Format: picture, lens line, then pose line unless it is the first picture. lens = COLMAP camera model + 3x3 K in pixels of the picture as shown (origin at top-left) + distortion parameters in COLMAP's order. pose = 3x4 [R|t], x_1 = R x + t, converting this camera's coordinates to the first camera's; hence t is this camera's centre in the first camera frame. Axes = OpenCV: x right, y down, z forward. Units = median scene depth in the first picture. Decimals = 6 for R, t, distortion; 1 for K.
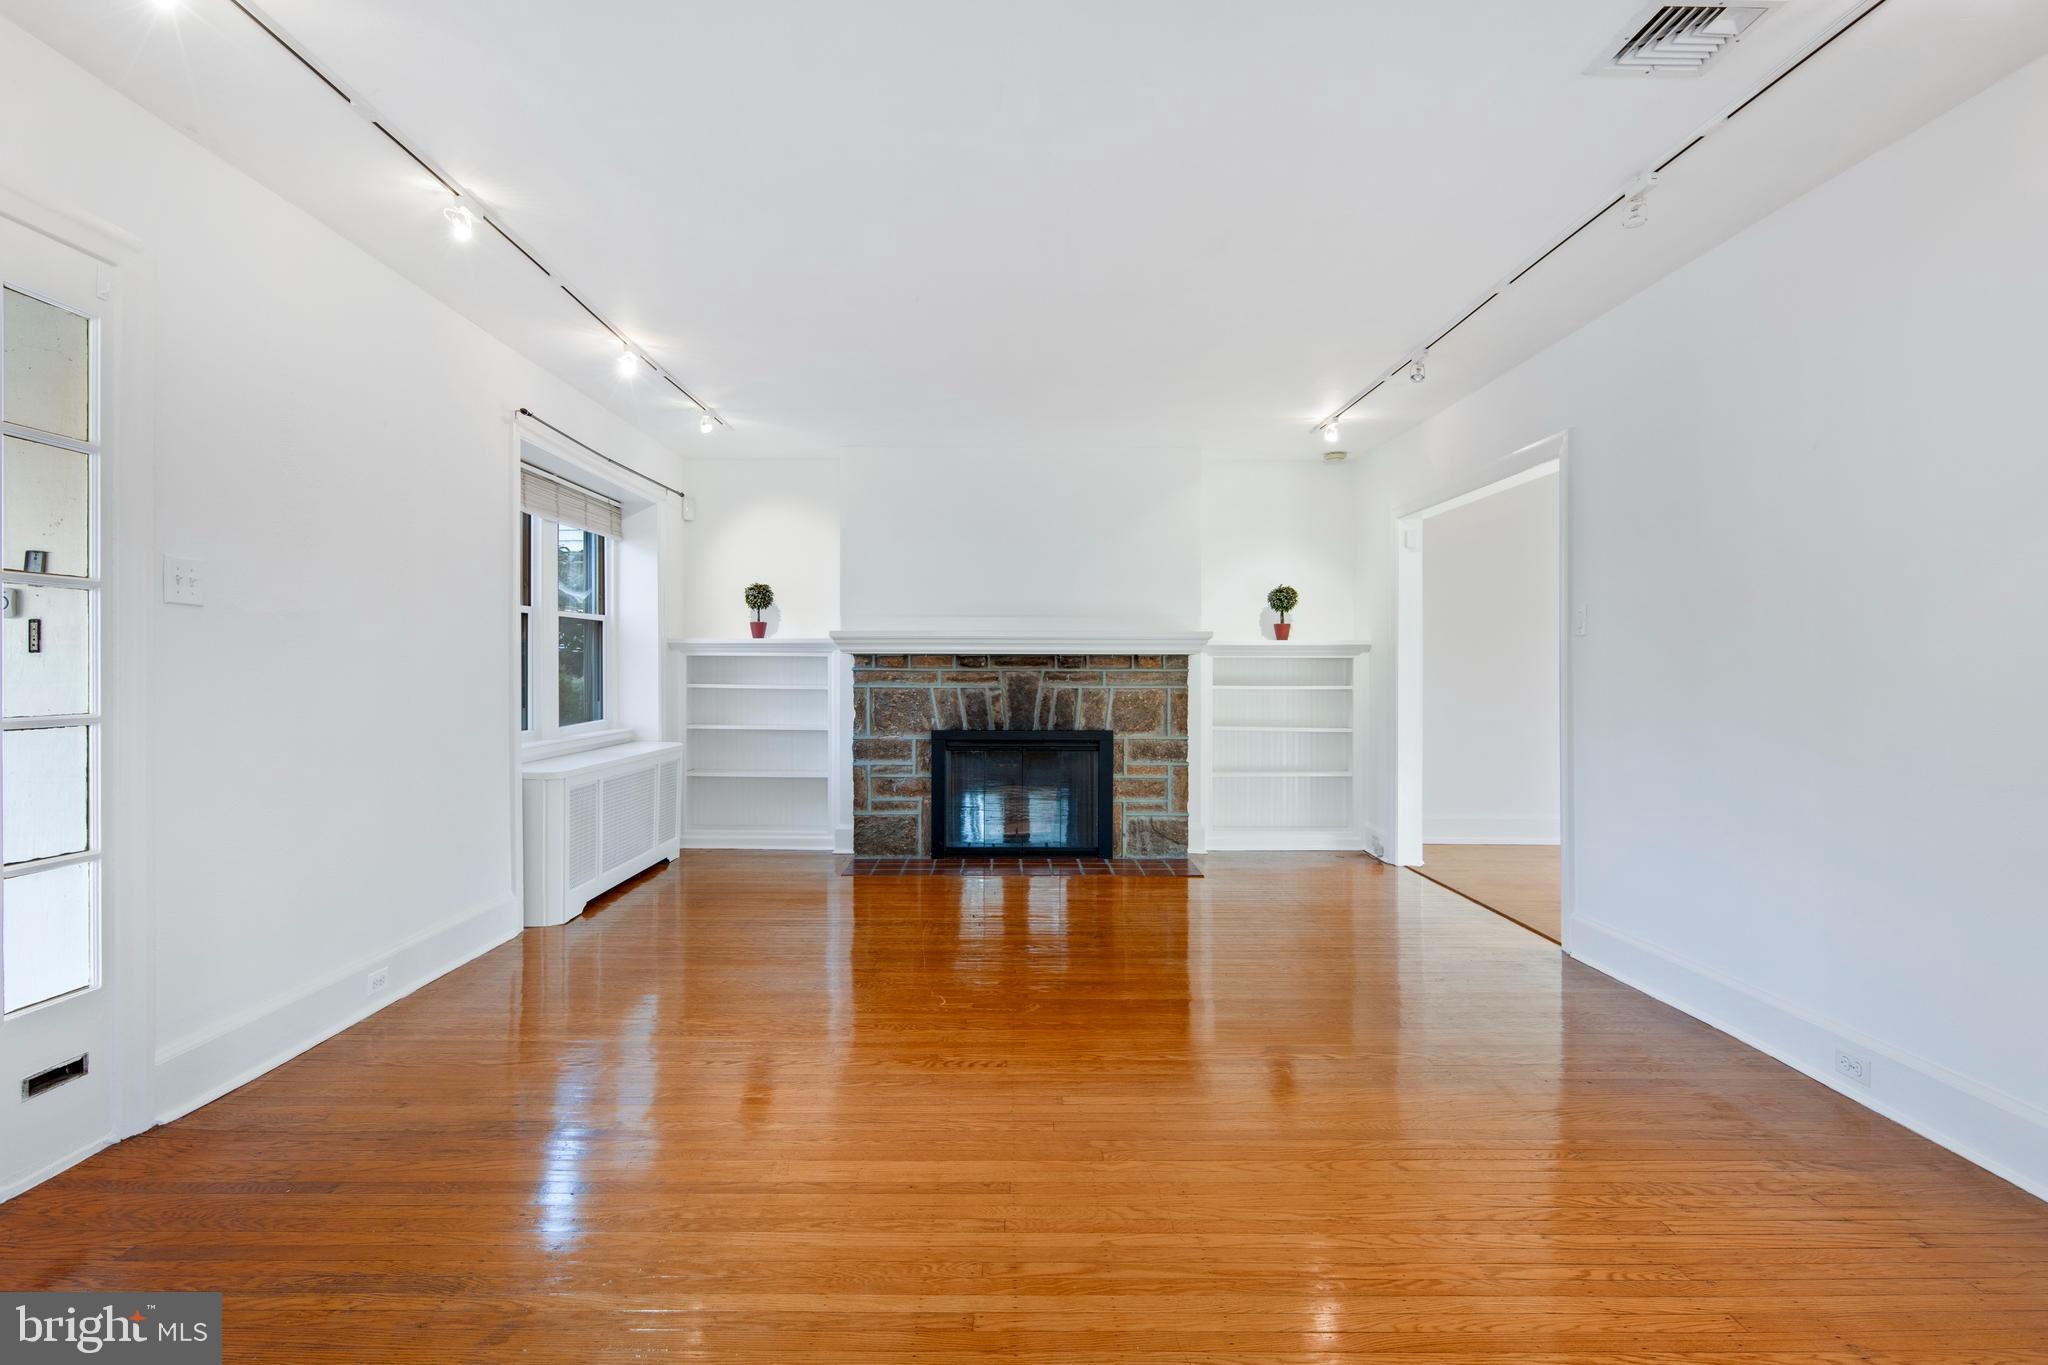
lens RADIAL K [[1055.0, 0, 1024.0], [0, 1055.0, 682.5], [0, 0, 1]] dist [0.010052, -0.009467]
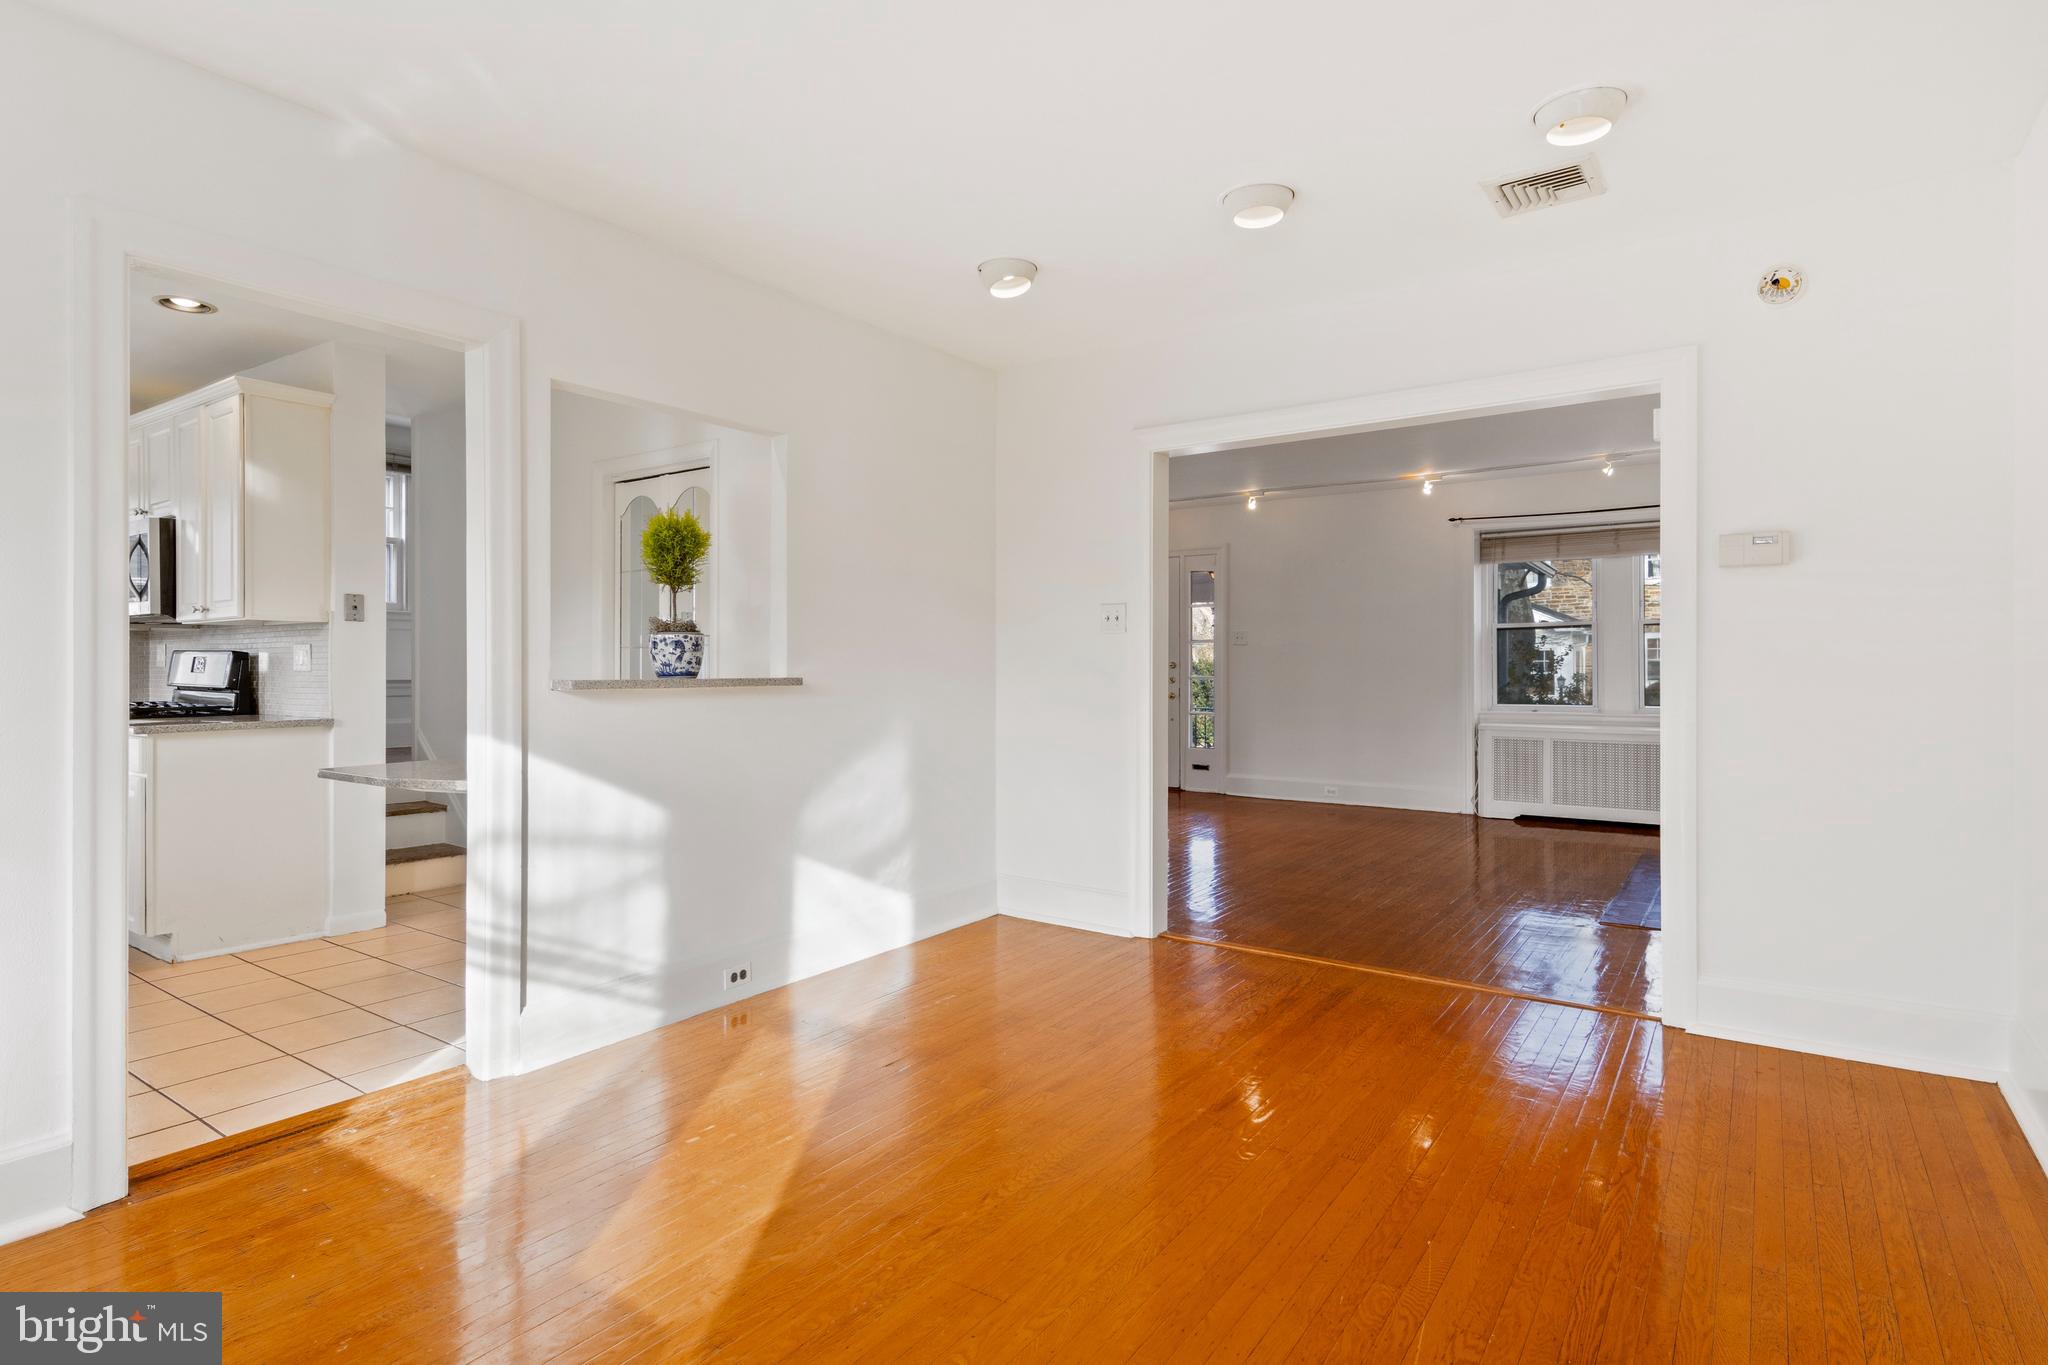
lens RADIAL K [[1052.8, 0, 1004.6], [0, 1052.8, 654.7], [0, 0, 1]] dist [0.000679, -0.000053]
pose [[-0.599256, -0.008535, -0.800512, 0.995061], [-0.010398, 0.999942, -0.002877, -0.010392], [0.800490, 0.006599, -0.599310, 1.030910]]
